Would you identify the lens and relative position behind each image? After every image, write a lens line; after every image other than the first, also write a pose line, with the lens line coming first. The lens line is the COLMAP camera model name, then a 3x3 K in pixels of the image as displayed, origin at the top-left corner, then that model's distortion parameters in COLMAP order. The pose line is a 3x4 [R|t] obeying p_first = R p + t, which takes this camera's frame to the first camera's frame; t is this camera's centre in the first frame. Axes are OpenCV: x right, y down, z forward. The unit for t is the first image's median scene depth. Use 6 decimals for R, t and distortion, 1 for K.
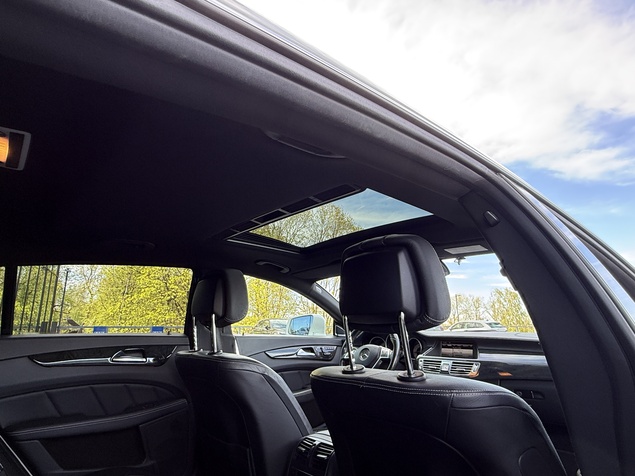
lens RADIAL K [[372.1, 0, 317.5], [0, 372.1, 238.0], [0, 0, 1]] dist [0.001630, 0.000446]
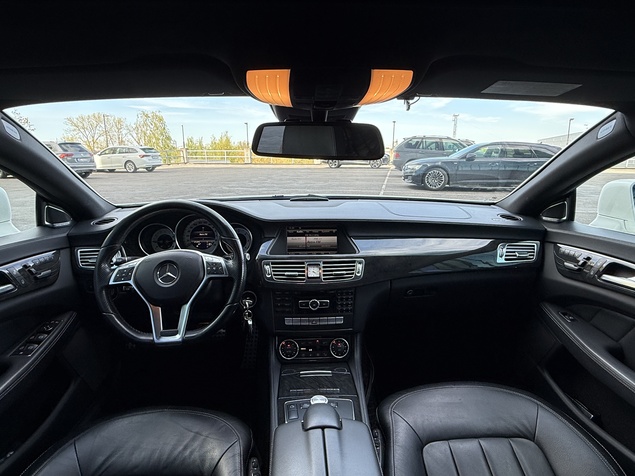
lens RADIAL K [[372.1, 0, 317.5], [0, 372.1, 238.0], [0, 0, 1]] dist [0.001630, 0.000446]
pose [[0.643202, -0.180981, 0.744001, -0.106463], [-0.173542, 0.911923, 0.371859, 0.050737], [-0.745771, -0.368296, 0.555143, 0.599250]]
